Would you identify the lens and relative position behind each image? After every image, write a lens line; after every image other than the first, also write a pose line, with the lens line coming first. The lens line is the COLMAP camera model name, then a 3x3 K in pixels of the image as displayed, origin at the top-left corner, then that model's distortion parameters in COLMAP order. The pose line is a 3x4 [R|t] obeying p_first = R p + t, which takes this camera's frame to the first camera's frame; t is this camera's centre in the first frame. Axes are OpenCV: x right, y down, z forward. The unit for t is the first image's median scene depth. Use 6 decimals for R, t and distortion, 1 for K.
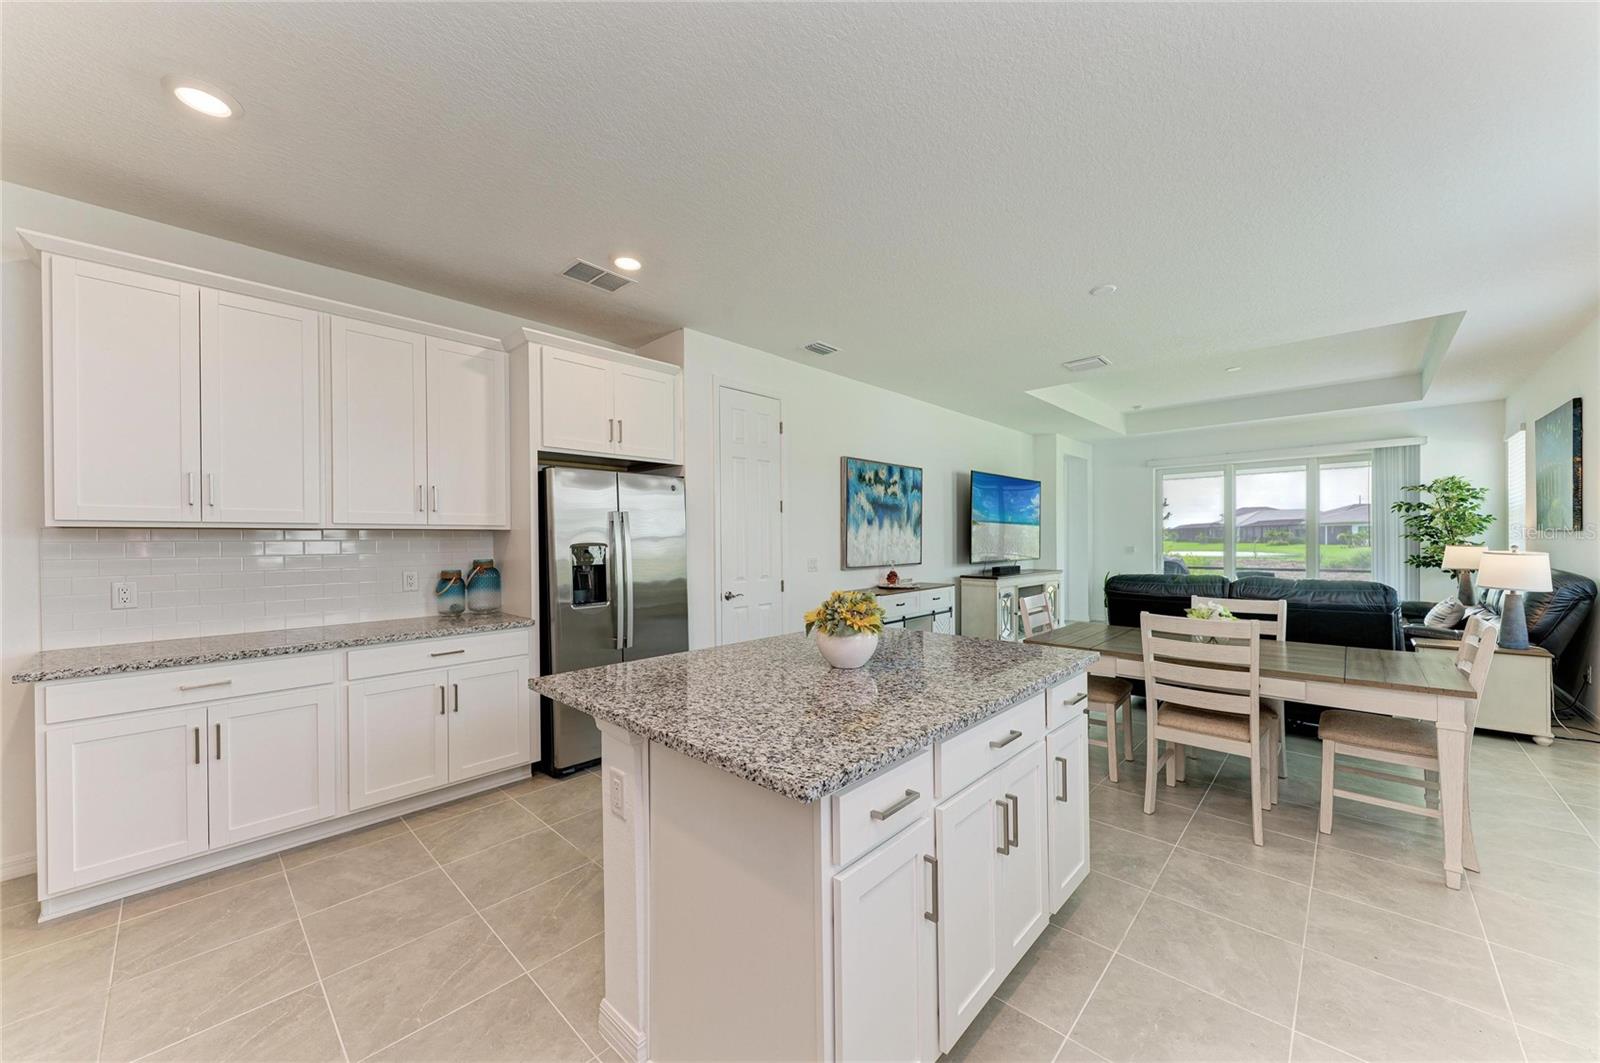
lens RADIAL K [[591.2, 0, 828.4], [0, 591.2, 536.3], [0, 0, 1]] dist [-0.000294, -0.000047]
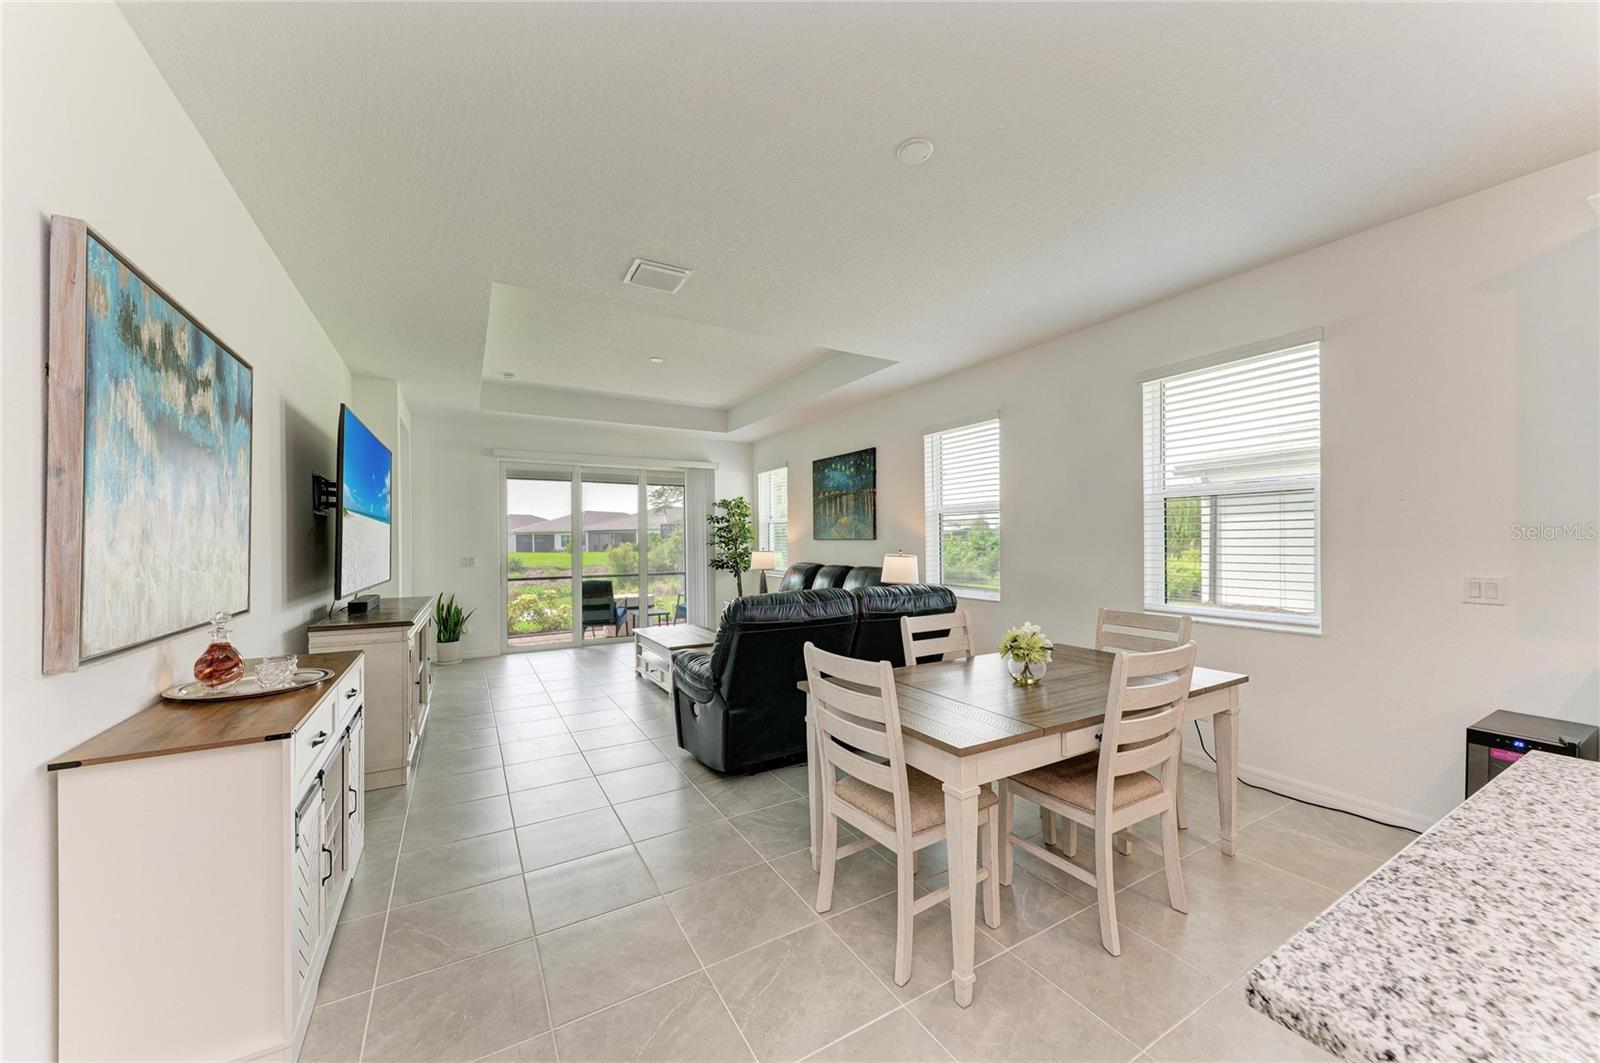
lens RADIAL K [[579.8, 0, 800.3], [0, 579.8, 540.8], [0, 0, 1]] dist [-0.000271, -0.000057]
pose [[0.306915, 0.007079, 0.951711, -0.099985], [0.002324, 0.999964, -0.008187, 0.004119], [-0.951734, 0.004724, 0.306888, 0.570821]]
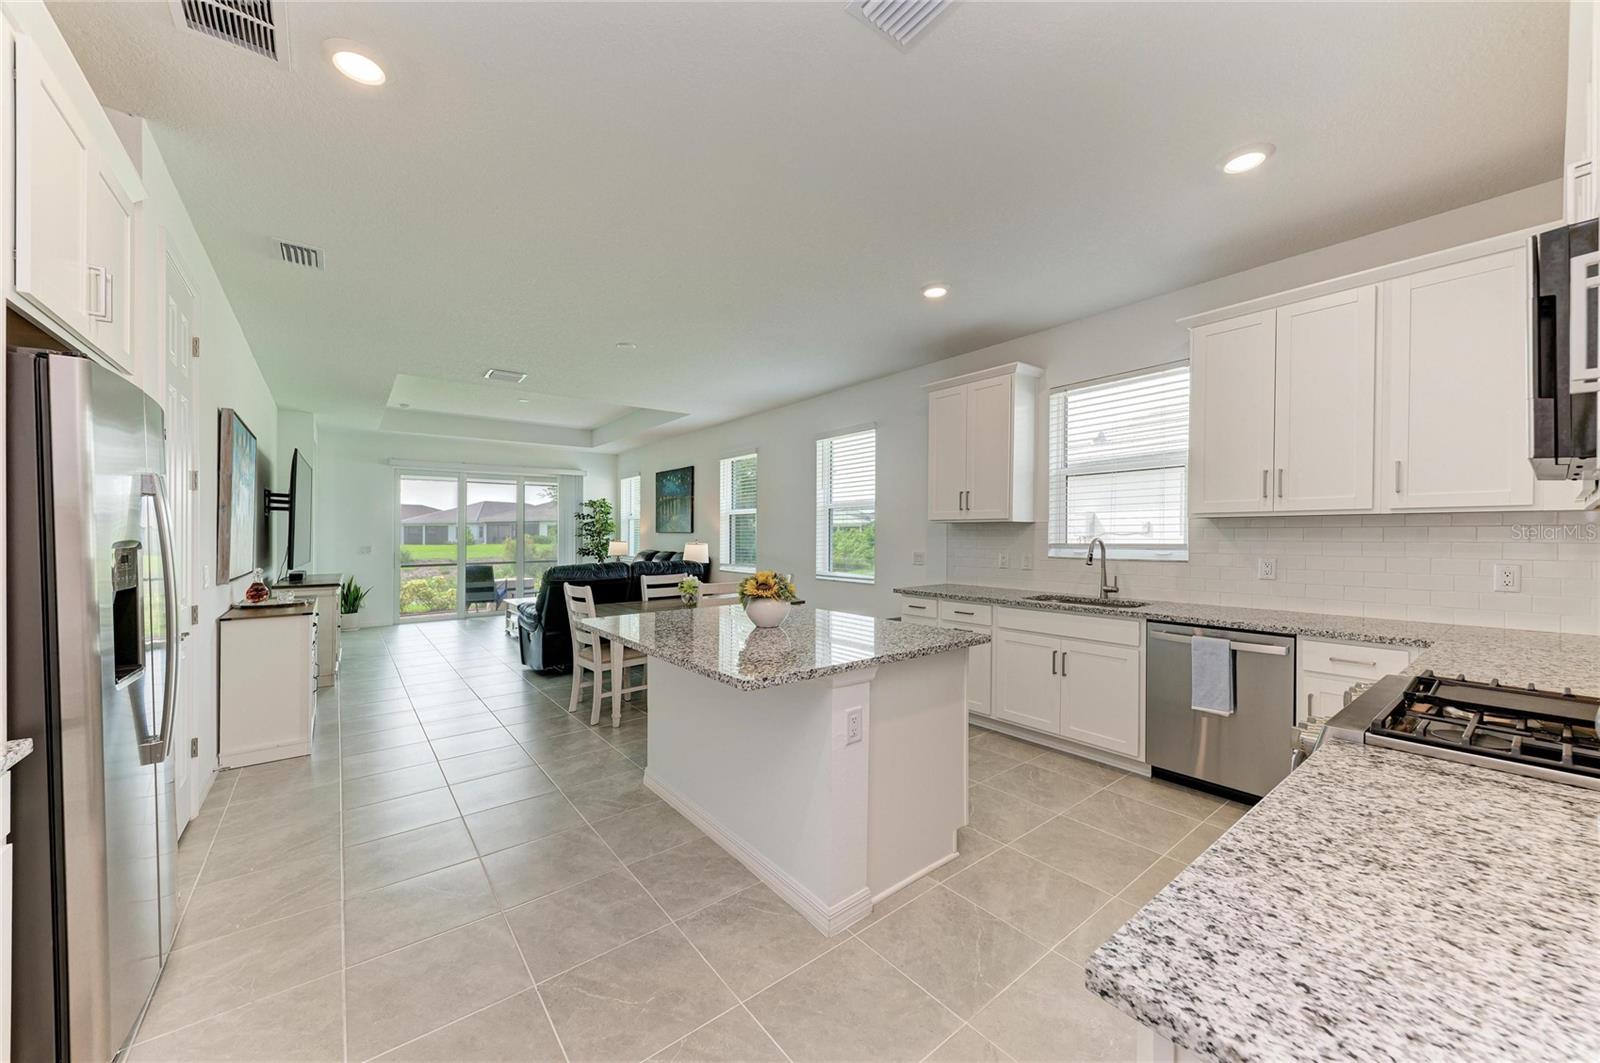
lens RADIAL K [[575.1, 0, 804.8], [0, 575.1, 522.7], [0, 0, 1]] dist [0.000605, 0.000058]
pose [[0.158254, 0.025890, 0.987059, -0.445274], [0.001281, 0.999650, -0.026426, 0.006813], [-0.987398, 0.005446, 0.158165, 0.250478]]
